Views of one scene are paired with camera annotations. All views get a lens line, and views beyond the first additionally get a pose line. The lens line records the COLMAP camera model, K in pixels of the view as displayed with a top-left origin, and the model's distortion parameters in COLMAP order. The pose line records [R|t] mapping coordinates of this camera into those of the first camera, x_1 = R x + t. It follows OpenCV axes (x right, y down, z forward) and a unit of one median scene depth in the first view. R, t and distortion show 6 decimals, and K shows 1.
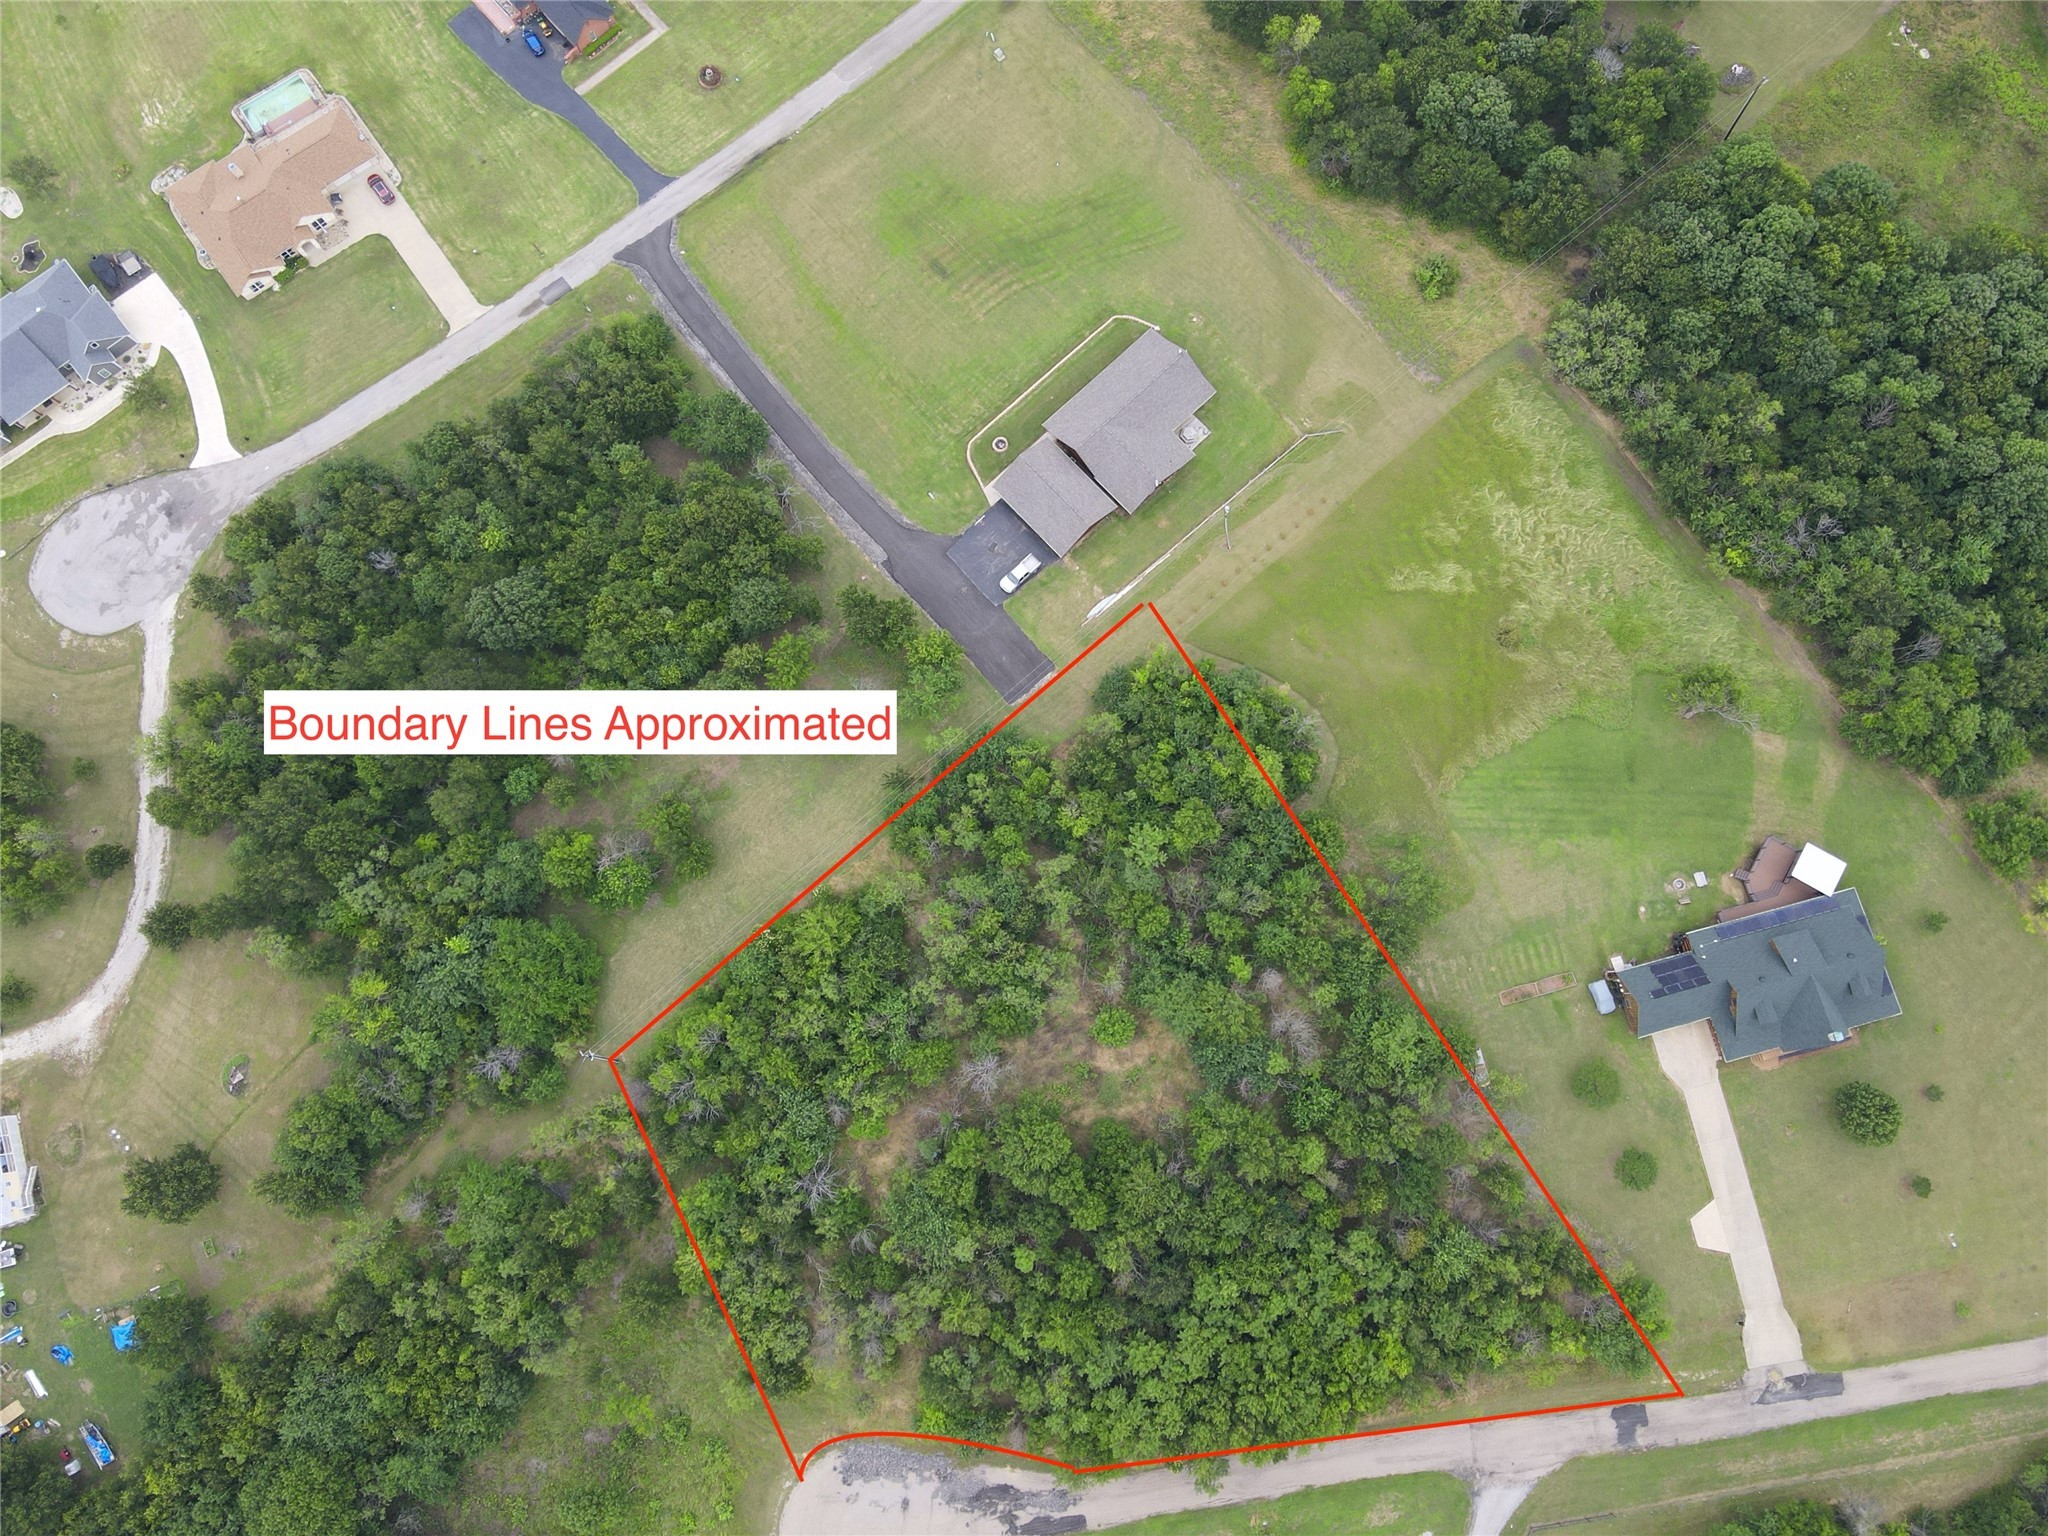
lens RADIAL K [[1468.2, 0, 1029.5], [0, 1468.2, 760.0], [0, 0, 1]] dist [0.007374, 0.006345]
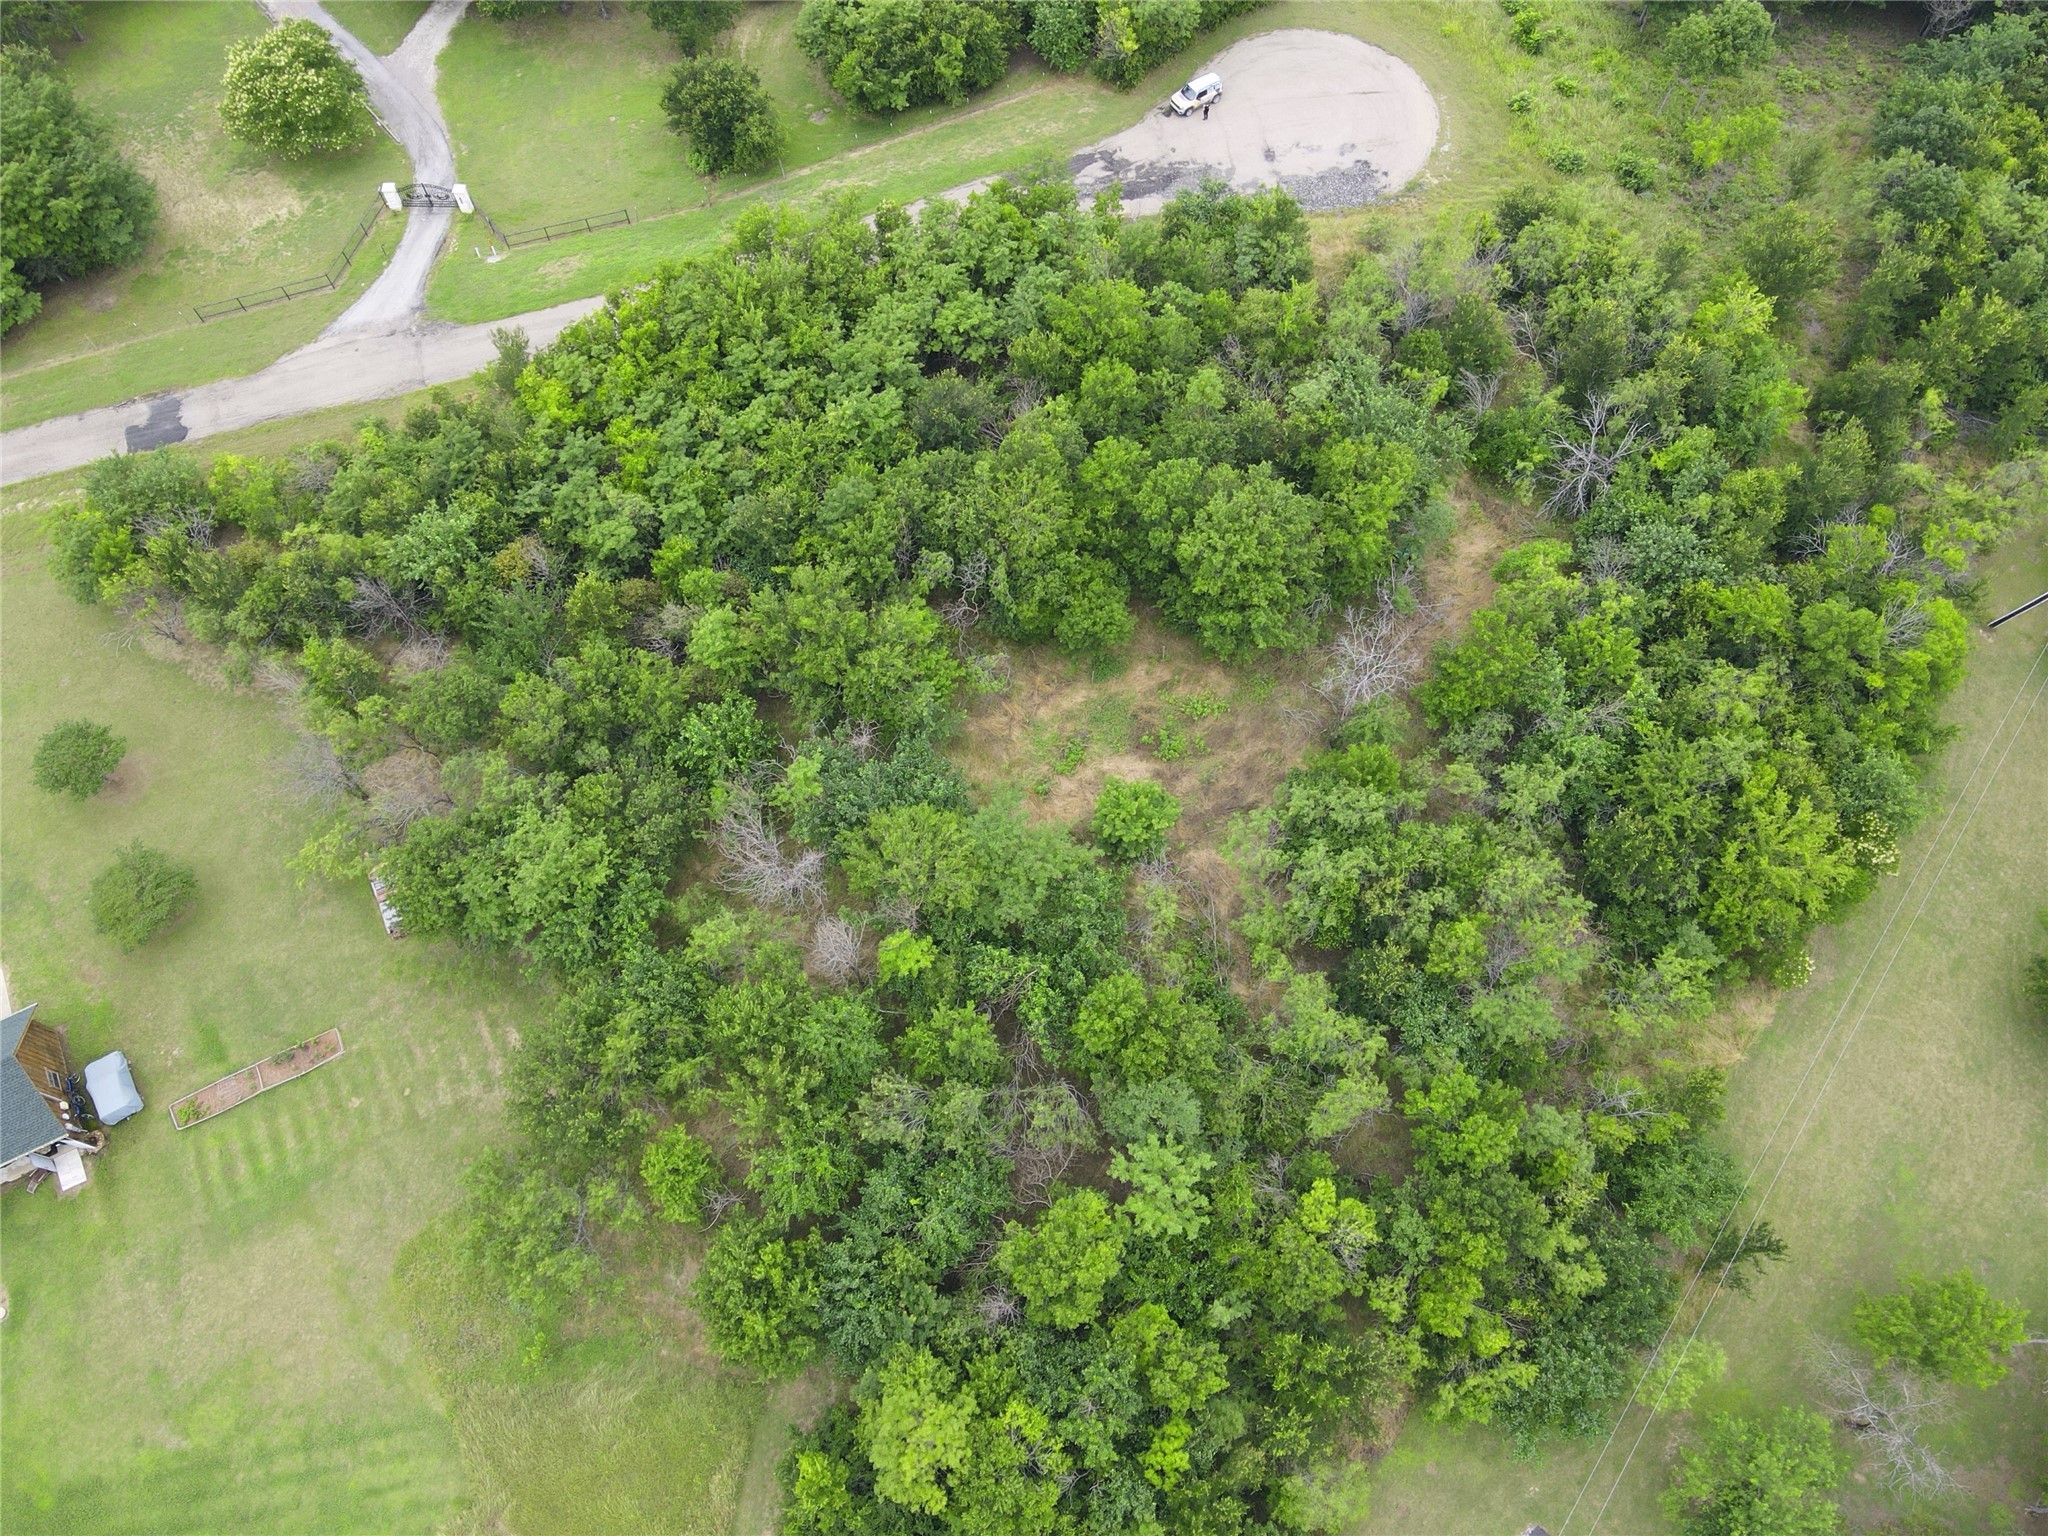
lens RADIAL K [[1468.2, 0, 1030.6], [0, 1468.2, 762.0], [0, 0, 1]] dist [0.007374, 0.006345]
pose [[-0.978356, 0.190830, -0.080020, 0.130056], [-0.202941, -0.809312, 0.551206, -0.070411], [0.040425, 0.555515, 0.830523, 0.586179]]
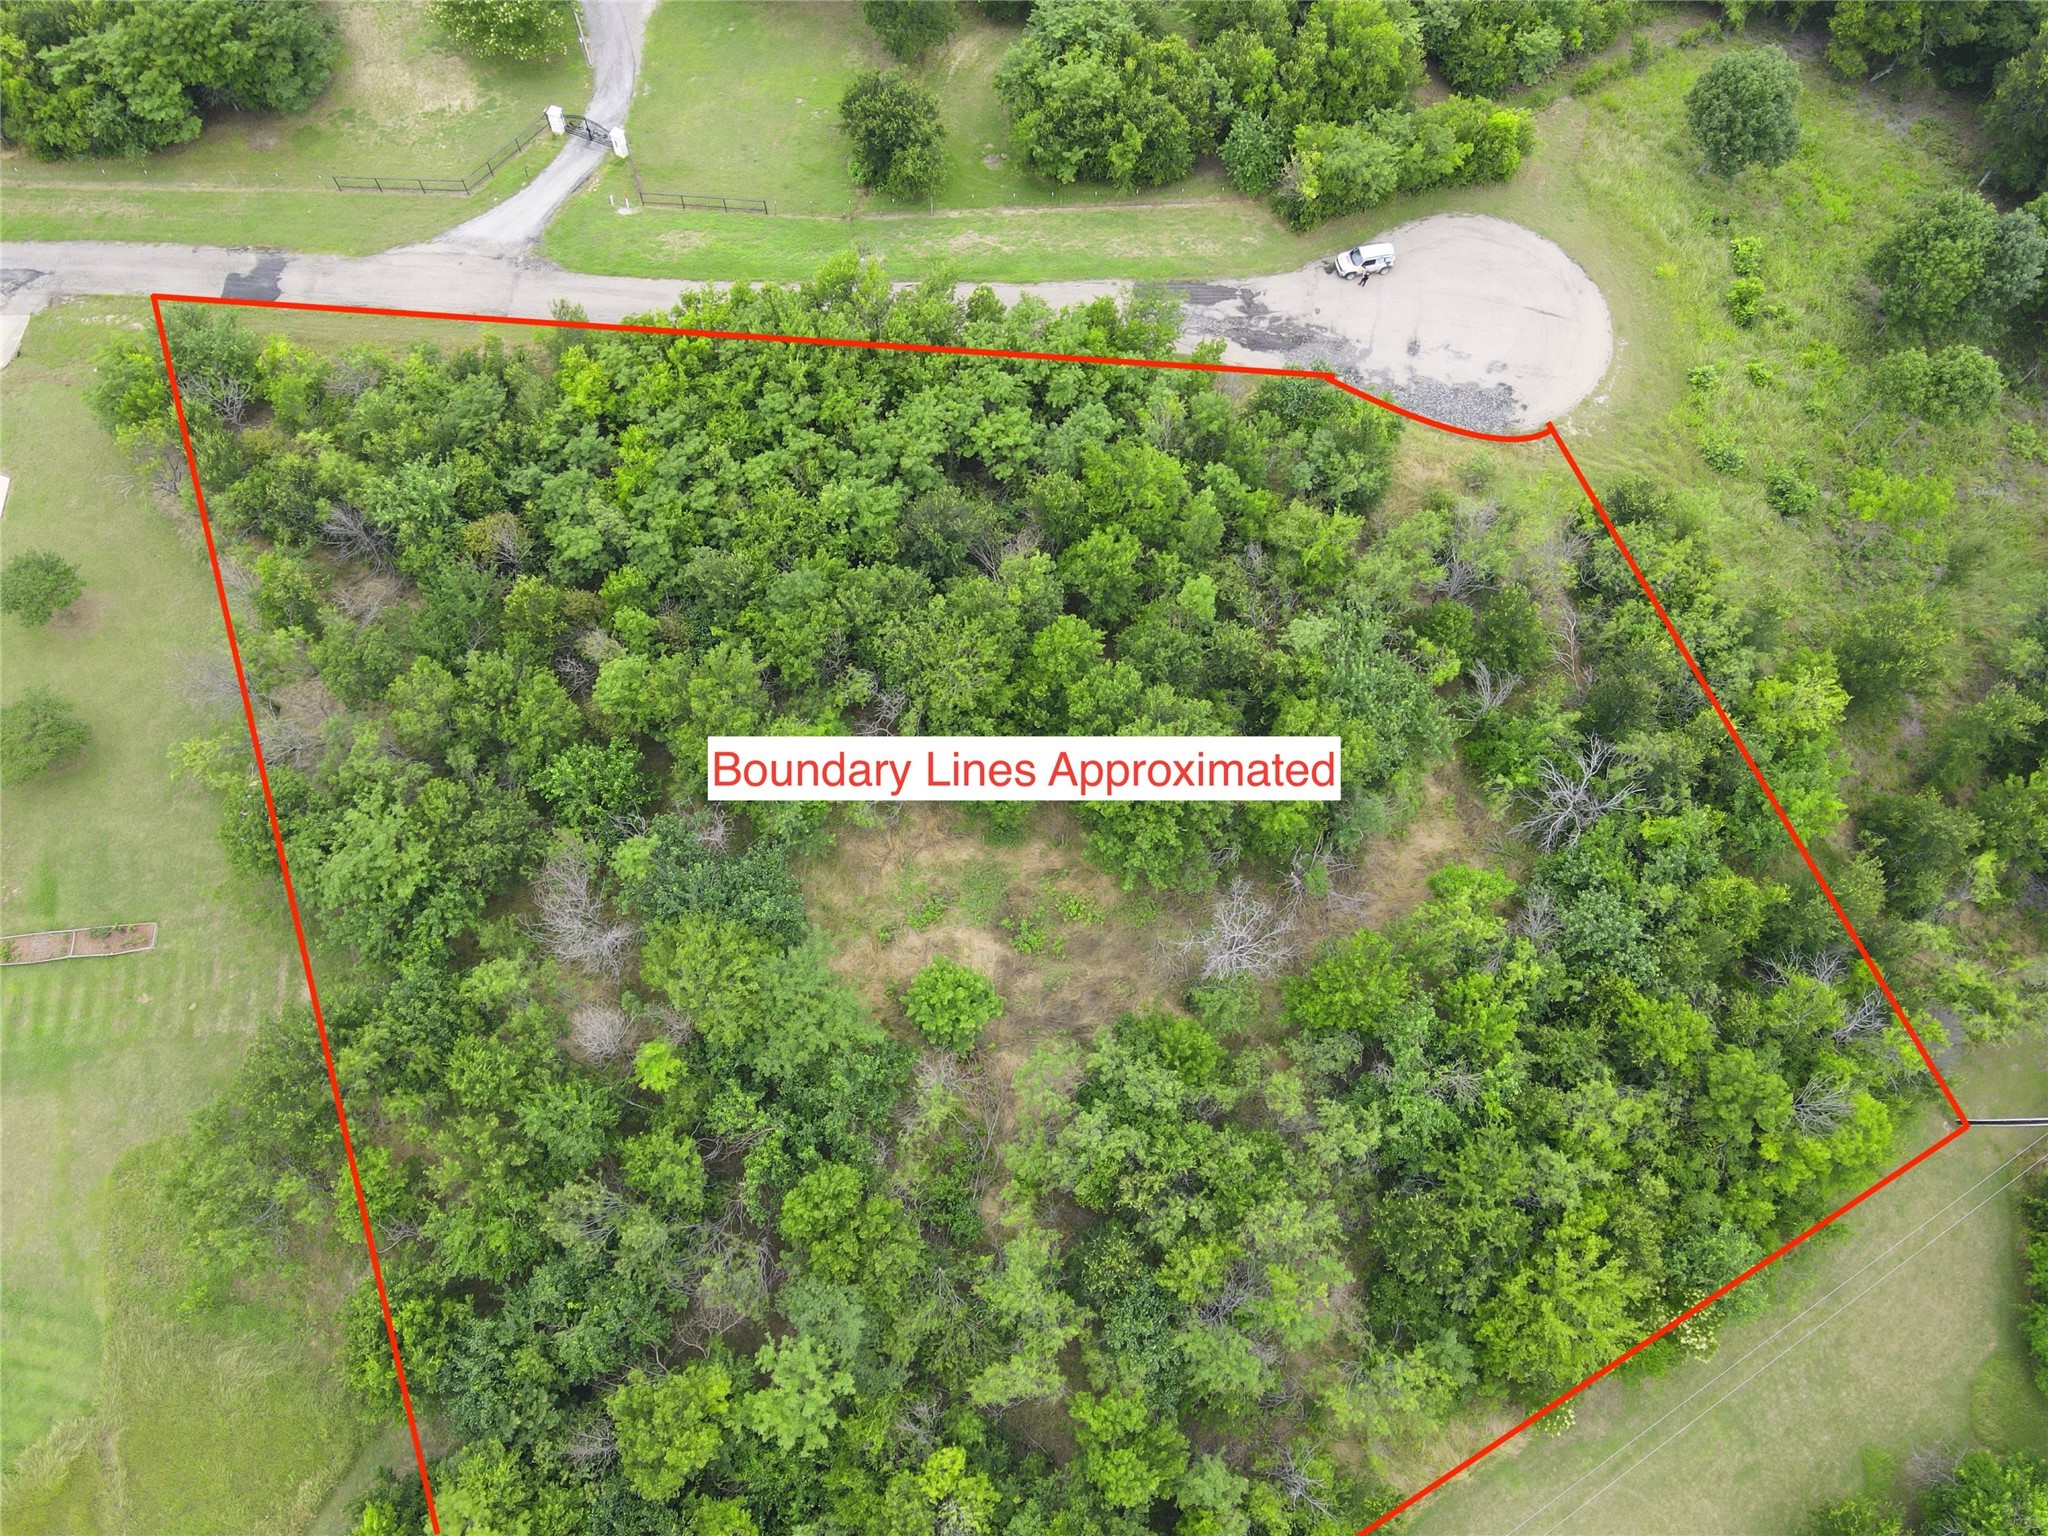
lens RADIAL K [[1468.2, 0, 1025.0], [0, 1468.2, 762.0], [0, 0, 1]] dist [0.007374, 0.006345]
pose [[-0.987258, -0.152696, 0.044788, 0.024955], [0.153533, -0.840045, 0.520338, 0.001494], [-0.041830, 0.520584, 0.852785, 0.557725]]
